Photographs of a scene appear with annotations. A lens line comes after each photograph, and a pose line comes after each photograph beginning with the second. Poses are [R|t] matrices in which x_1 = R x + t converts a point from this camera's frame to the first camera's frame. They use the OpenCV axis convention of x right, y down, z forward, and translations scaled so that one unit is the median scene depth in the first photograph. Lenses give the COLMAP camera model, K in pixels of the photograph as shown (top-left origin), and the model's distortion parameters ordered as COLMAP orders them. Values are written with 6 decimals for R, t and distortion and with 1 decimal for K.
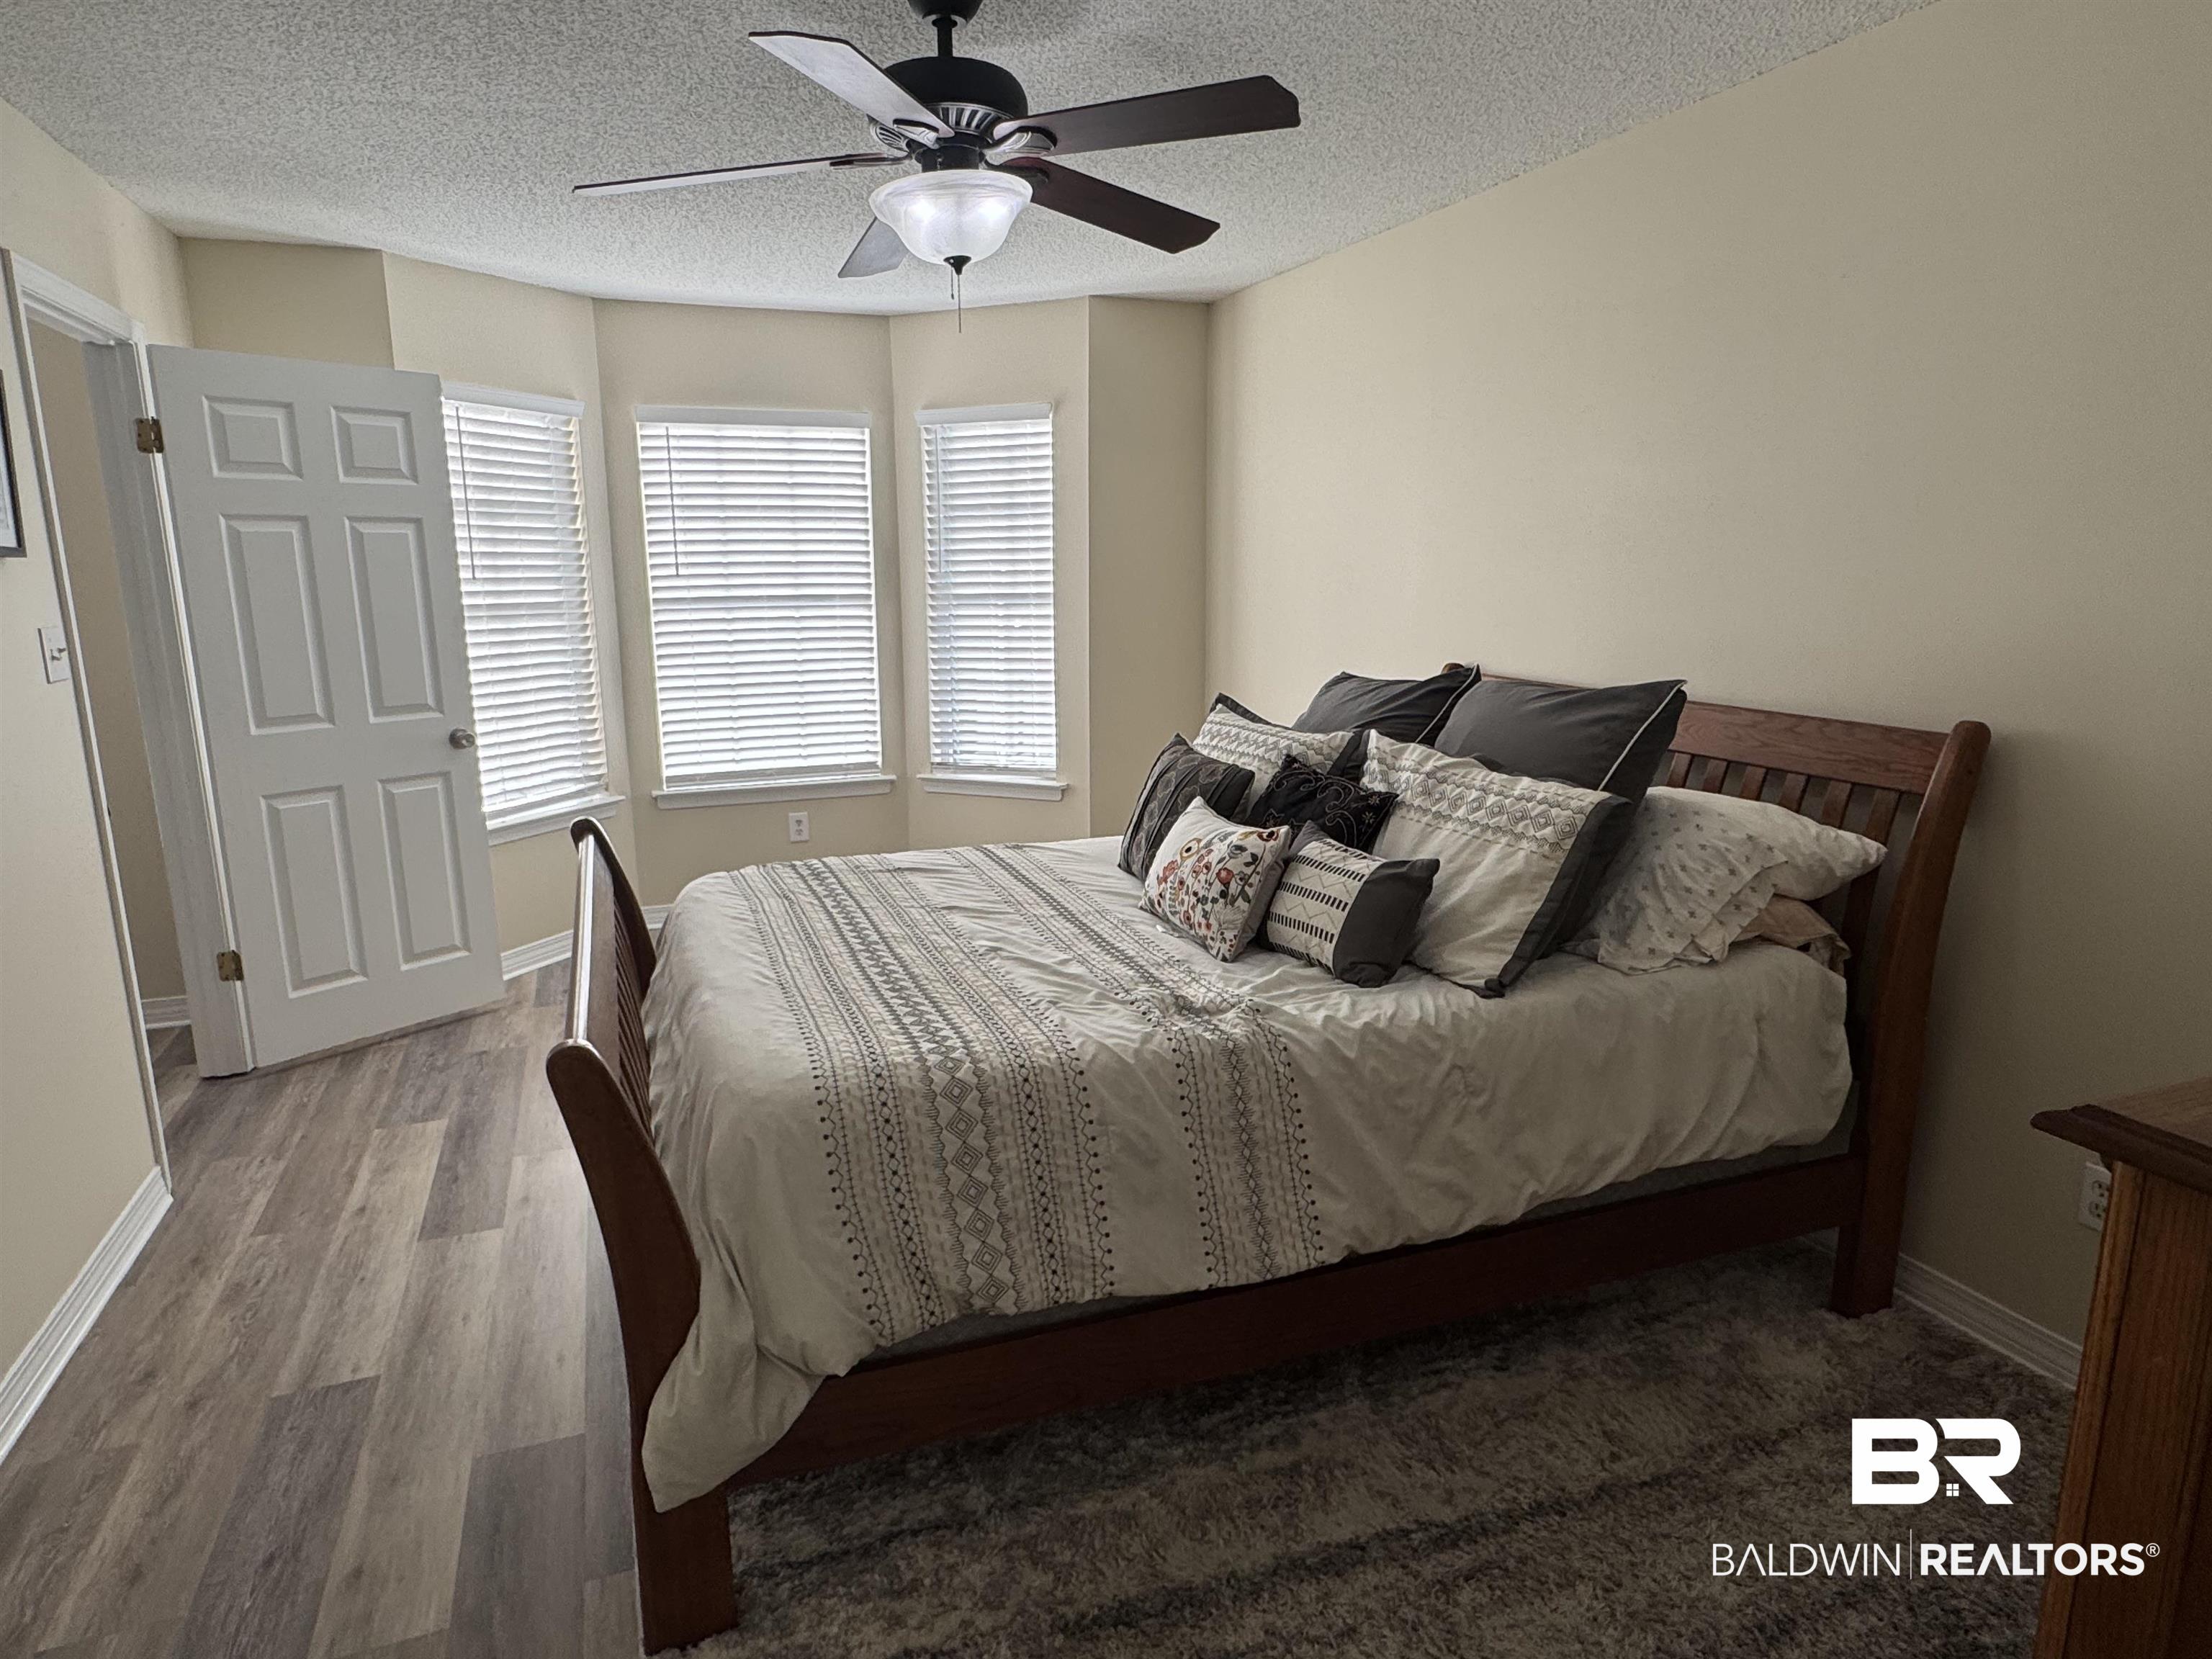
lens RADIAL K [[1286.4, 0, 1091.8], [0, 1286.4, 833.9], [0, 0, 1]] dist [-0.001725, 0.000832]
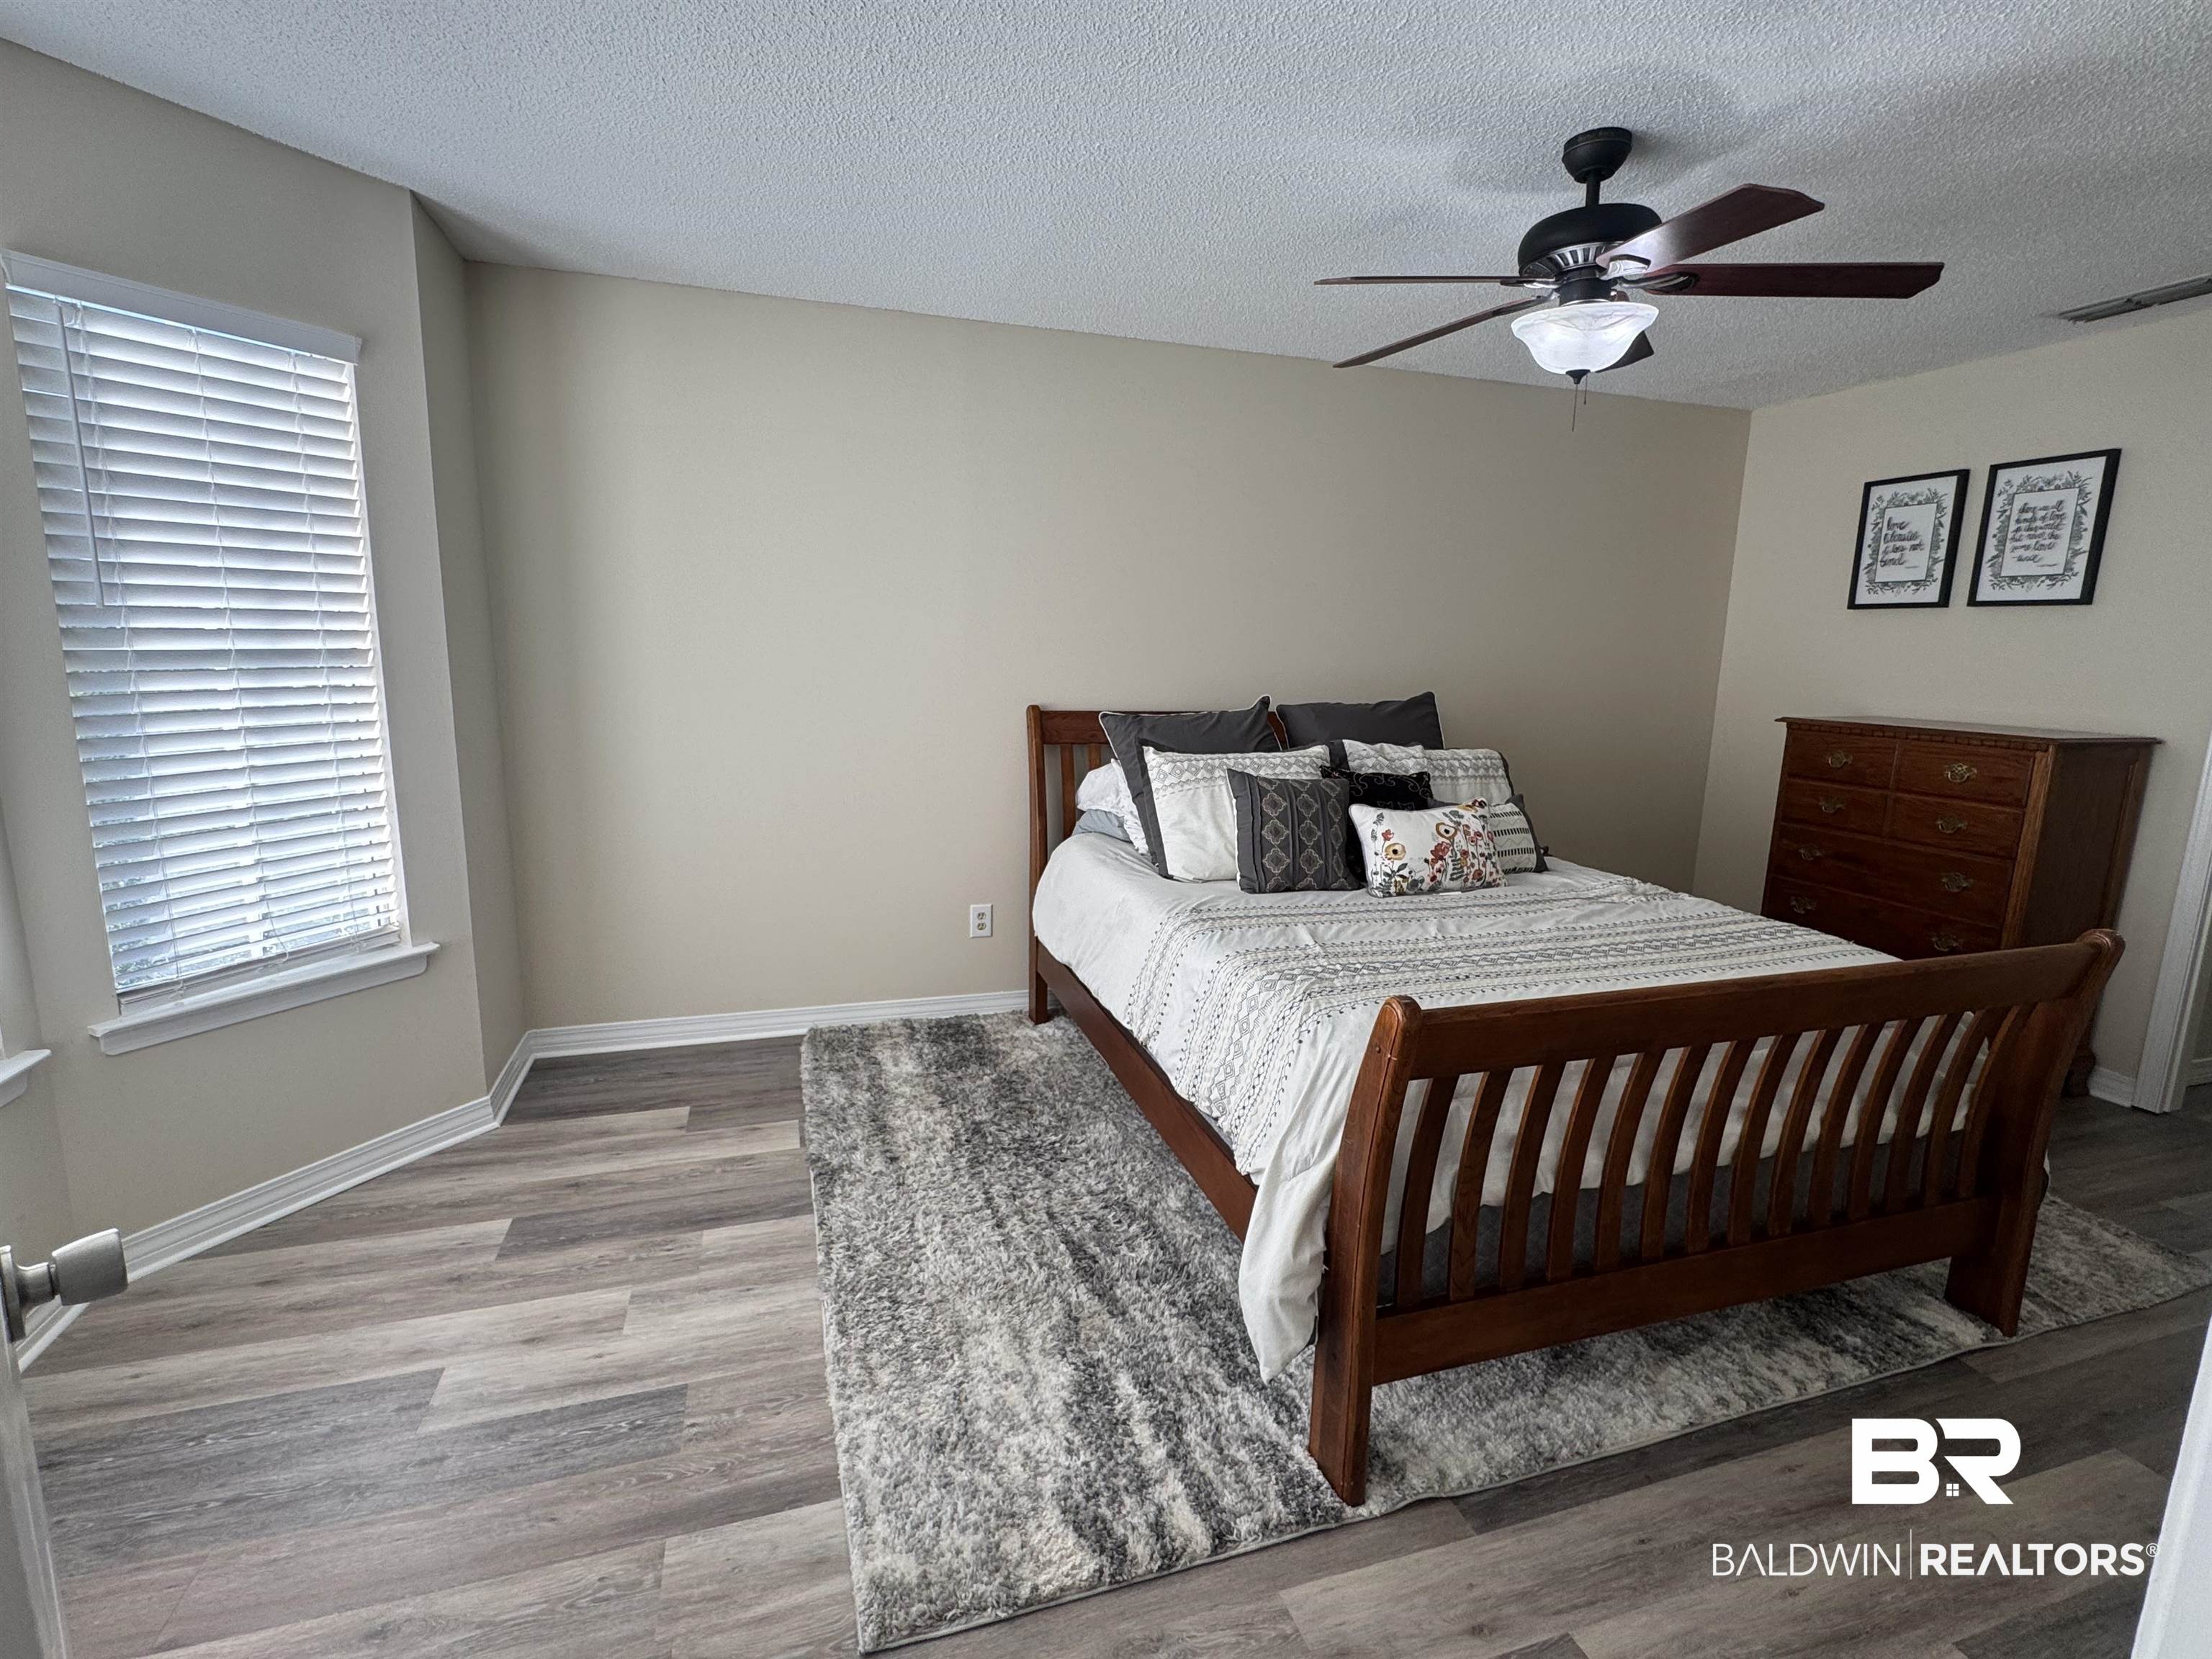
lens RADIAL K [[1028.4, 0, 1106.0], [0, 1028.4, 829.5], [0, 0, 1]] dist [-0.006434, 0.000299]
pose [[0.056225, -0.169634, 0.983902, -1.248930], [0.189592, 0.969344, 0.156290, -0.280608], [-0.980252, 0.177753, 0.086663, 1.537282]]
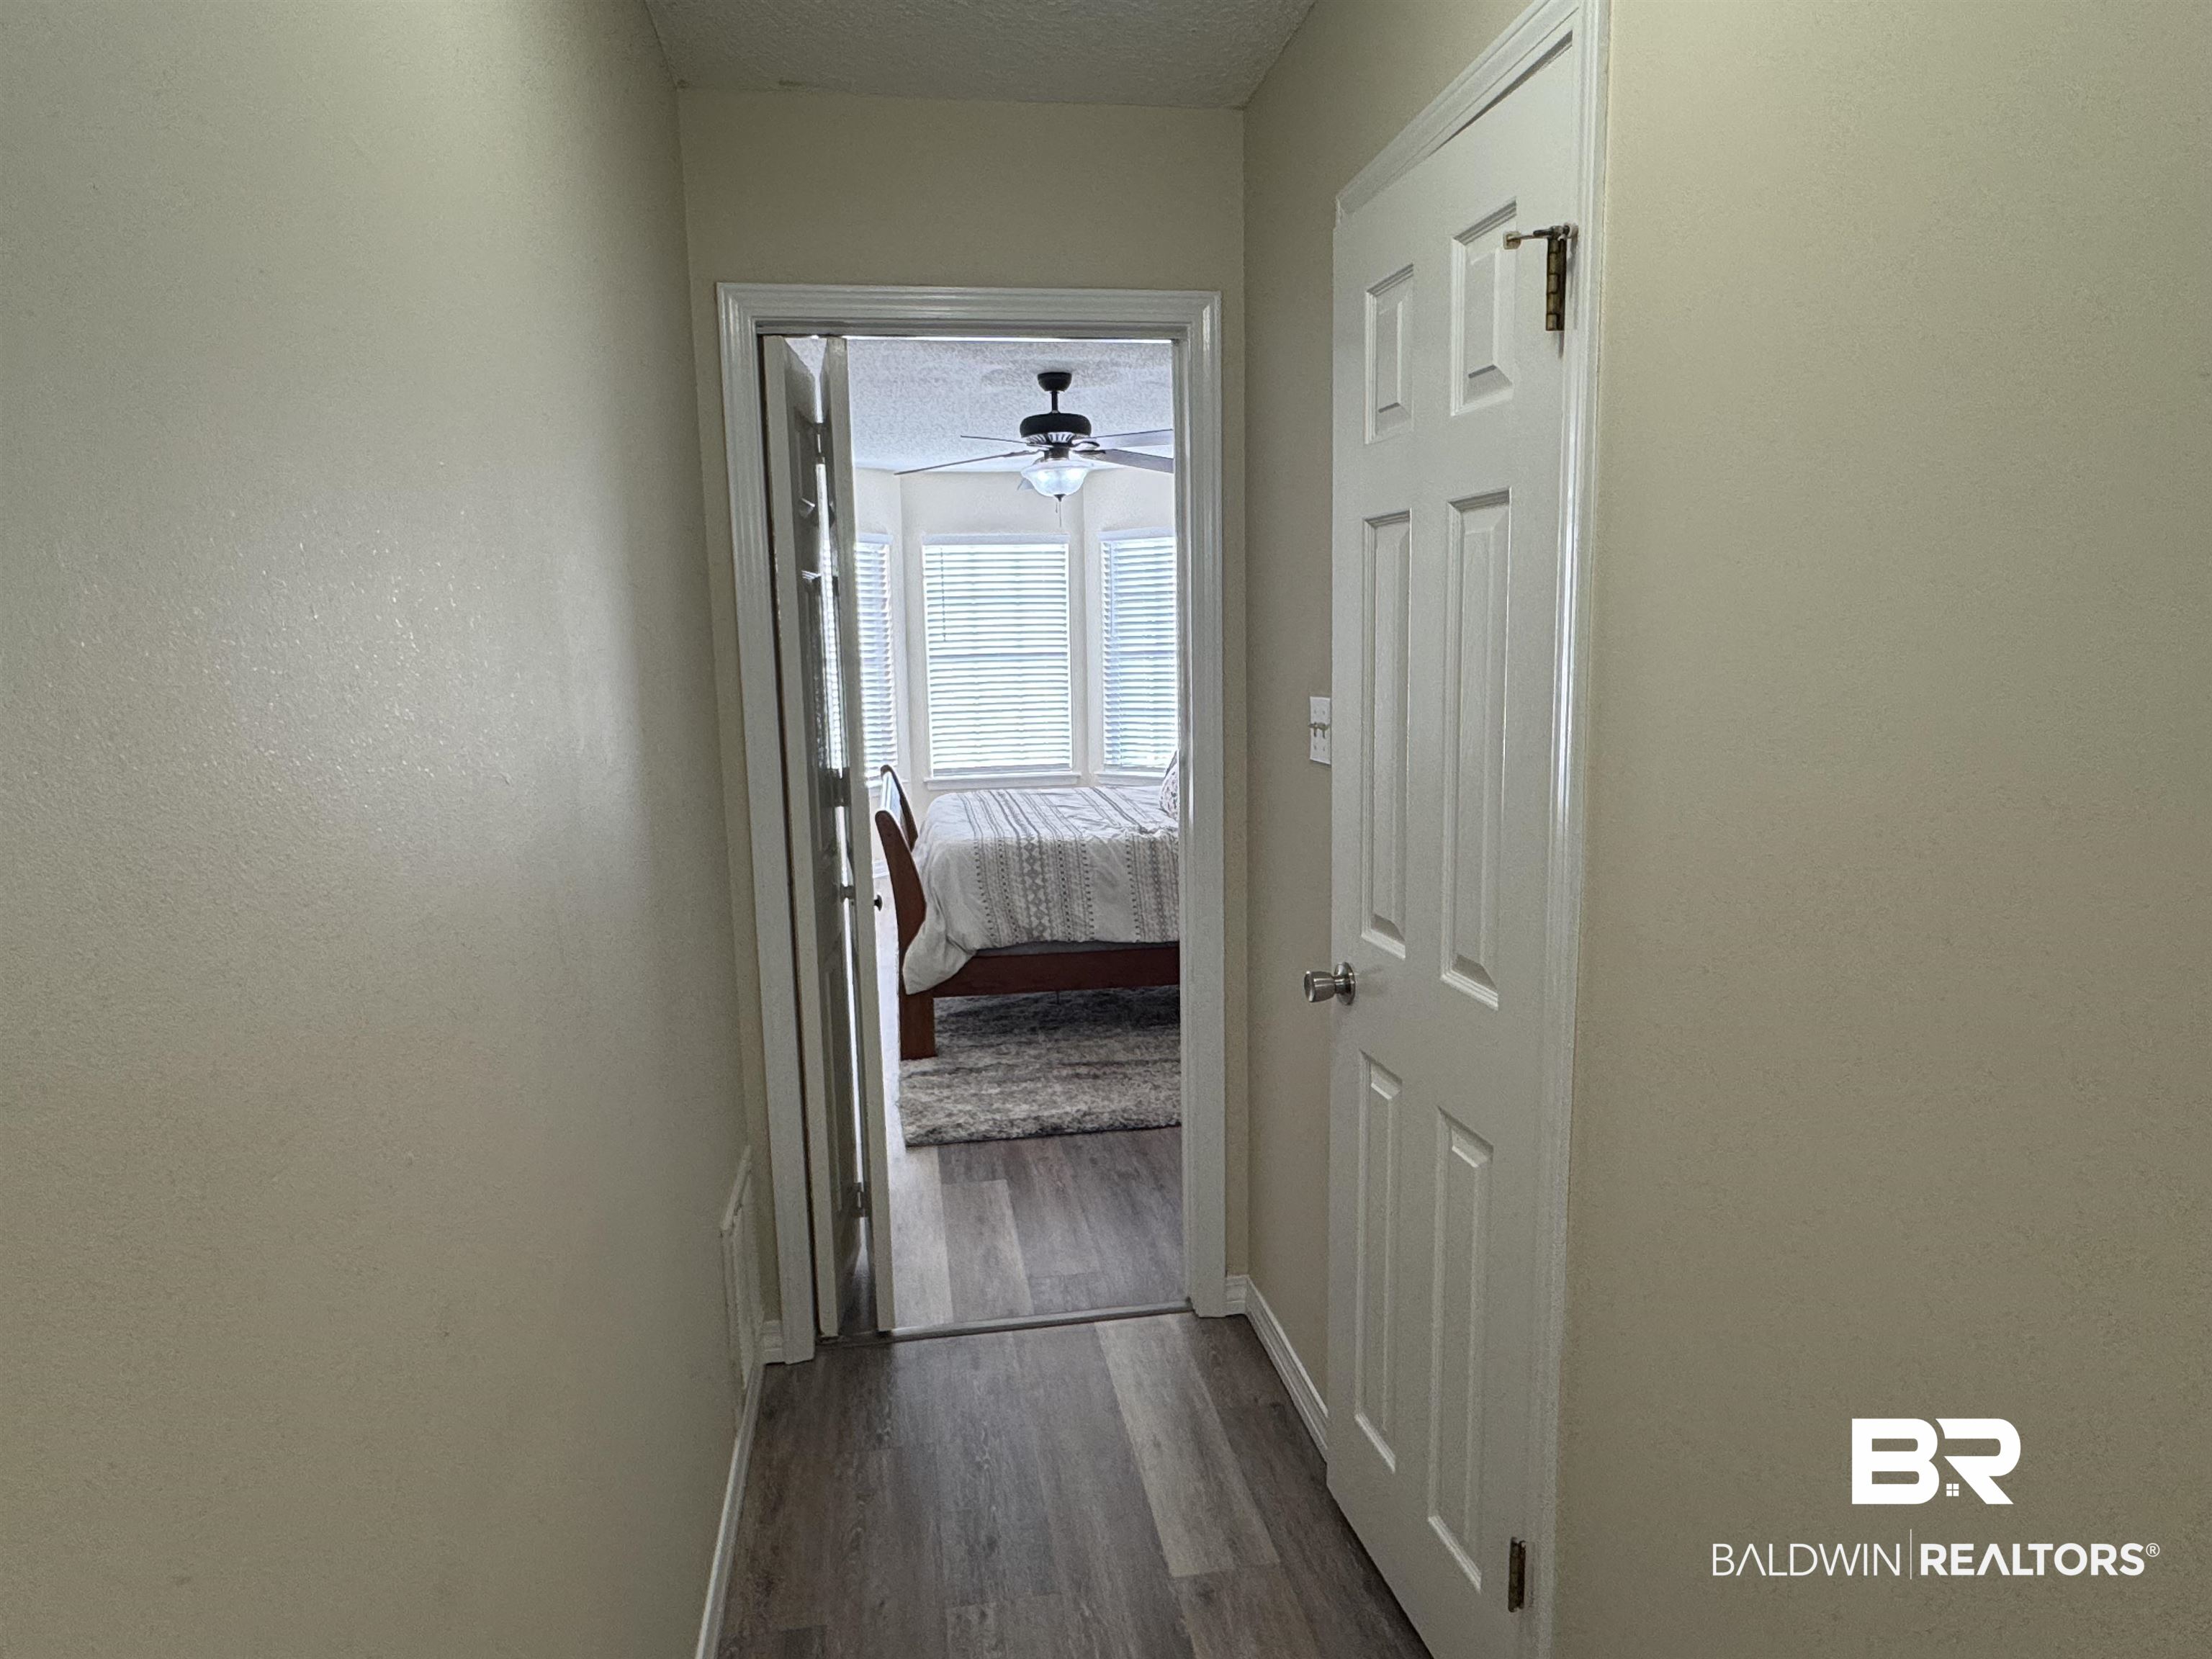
lens RADIAL K [[1286.4, 0, 1091.8], [0, 1286.4, 833.9], [0, 0, 1]] dist [-0.001725, 0.000832]
pose [[0.978334, 0.022271, -0.205831, 0.447033], [-0.032298, 0.998443, -0.045485, 0.246453], [0.204498, 0.051148, 0.977530, -1.191893]]
